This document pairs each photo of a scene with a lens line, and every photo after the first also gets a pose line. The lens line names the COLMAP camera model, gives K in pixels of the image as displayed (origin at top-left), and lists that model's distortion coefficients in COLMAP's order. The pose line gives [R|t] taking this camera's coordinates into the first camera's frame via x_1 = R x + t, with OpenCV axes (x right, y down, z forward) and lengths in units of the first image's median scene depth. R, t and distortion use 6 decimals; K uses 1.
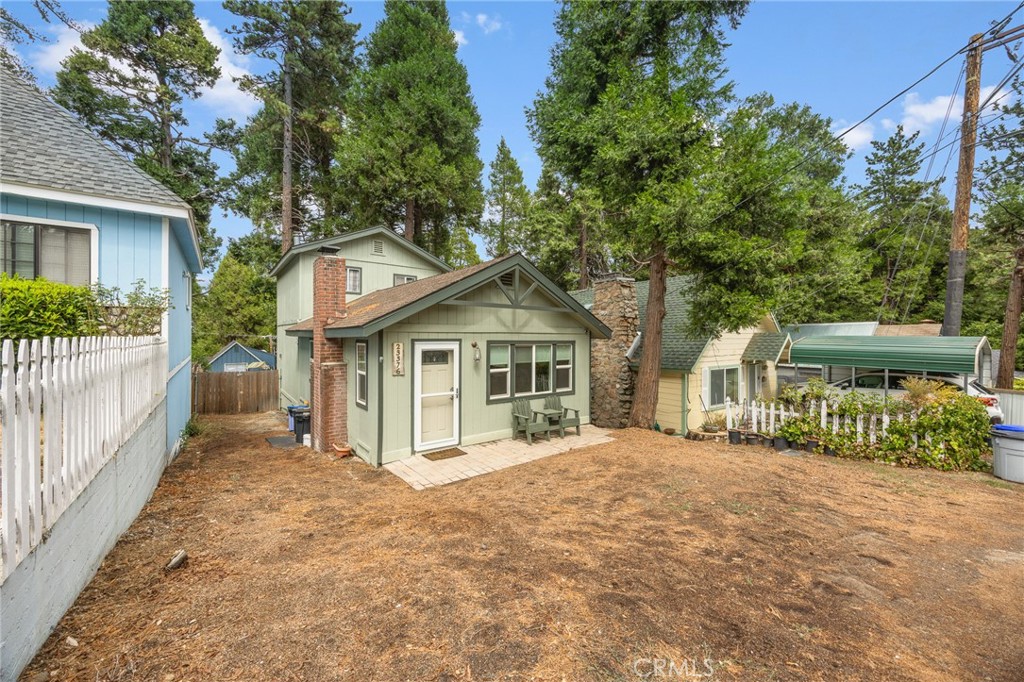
lens RADIAL K [[387.2, 0, 513.3], [0, 387.2, 337.7], [0, 0, 1]] dist [-0.004986, -0.000017]
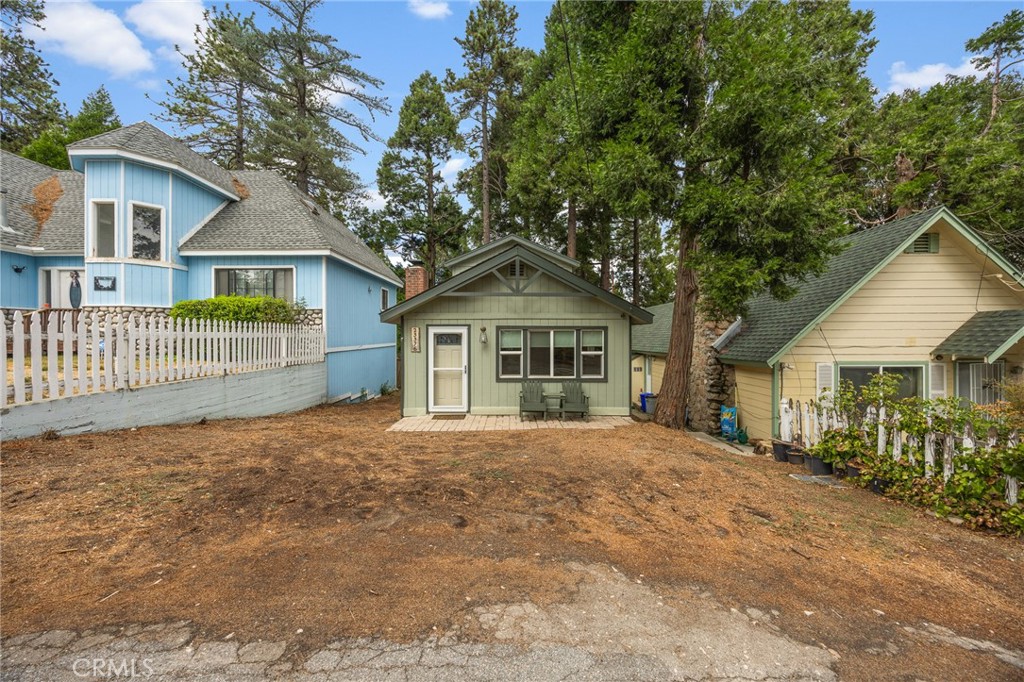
lens RADIAL K [[387.2, 0, 513.3], [0, 387.2, 337.7], [0, 0, 1]] dist [-0.004986, -0.000017]
pose [[0.800196, -0.002998, -0.599731, 0.591970], [0.003240, 0.999995, -0.000676, 0.038667], [0.599729, -0.001402, 0.800202, 0.104652]]
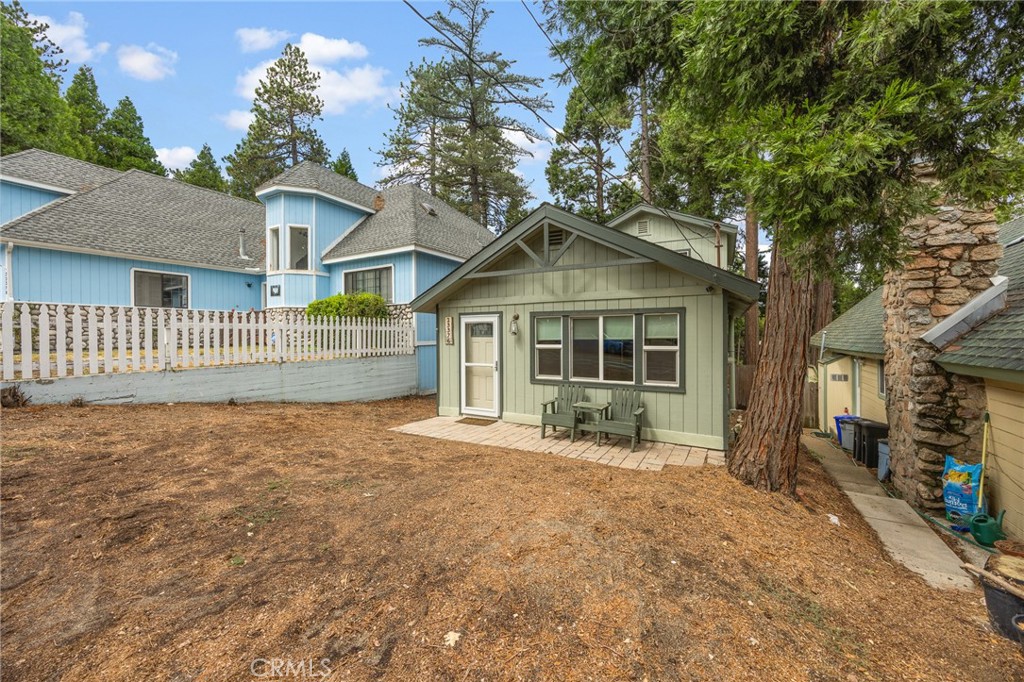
lens RADIAL K [[387.2, 0, 513.3], [0, 387.2, 337.7], [0, 0, 1]] dist [-0.004986, -0.000017]
pose [[0.391128, -0.001773, -0.920335, 0.669767], [0.005007, 0.999987, 0.000202, 0.059532], [0.920323, -0.004687, 0.391132, 0.550712]]
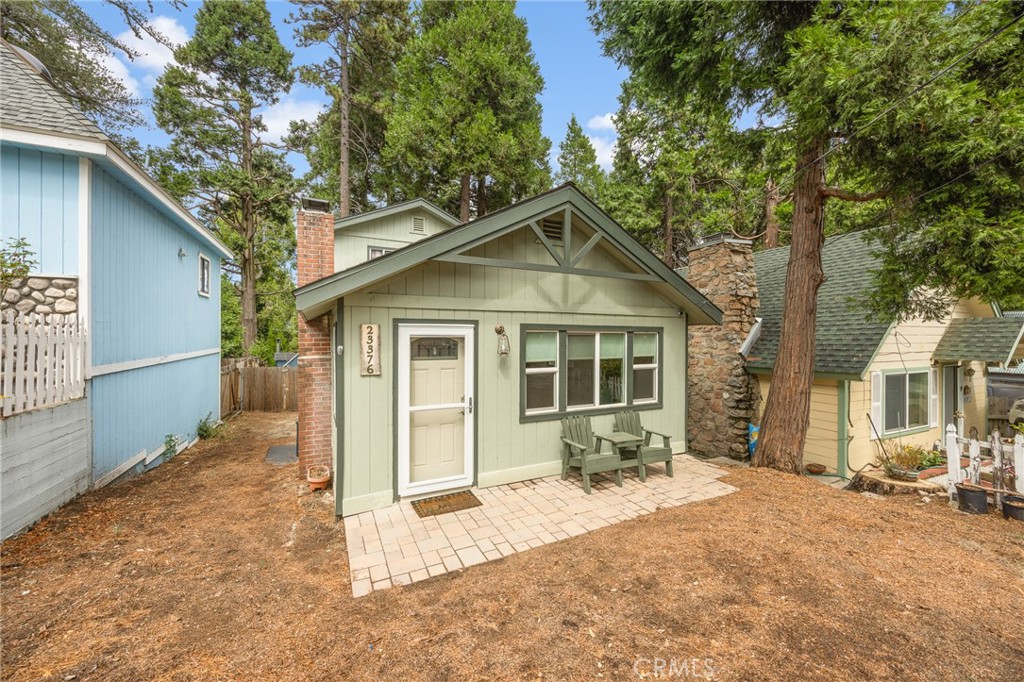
lens RADIAL K [[385.9, 0, 511.8], [0, 385.9, 337.2], [0, 0, 1]] dist [-0.003640, -0.000111]
pose [[0.980258, -0.000225, -0.197723, 0.040203], [0.000383, 1.000000, 0.000759, 0.026354], [0.197723, -0.000820, 0.980258, 0.330449]]
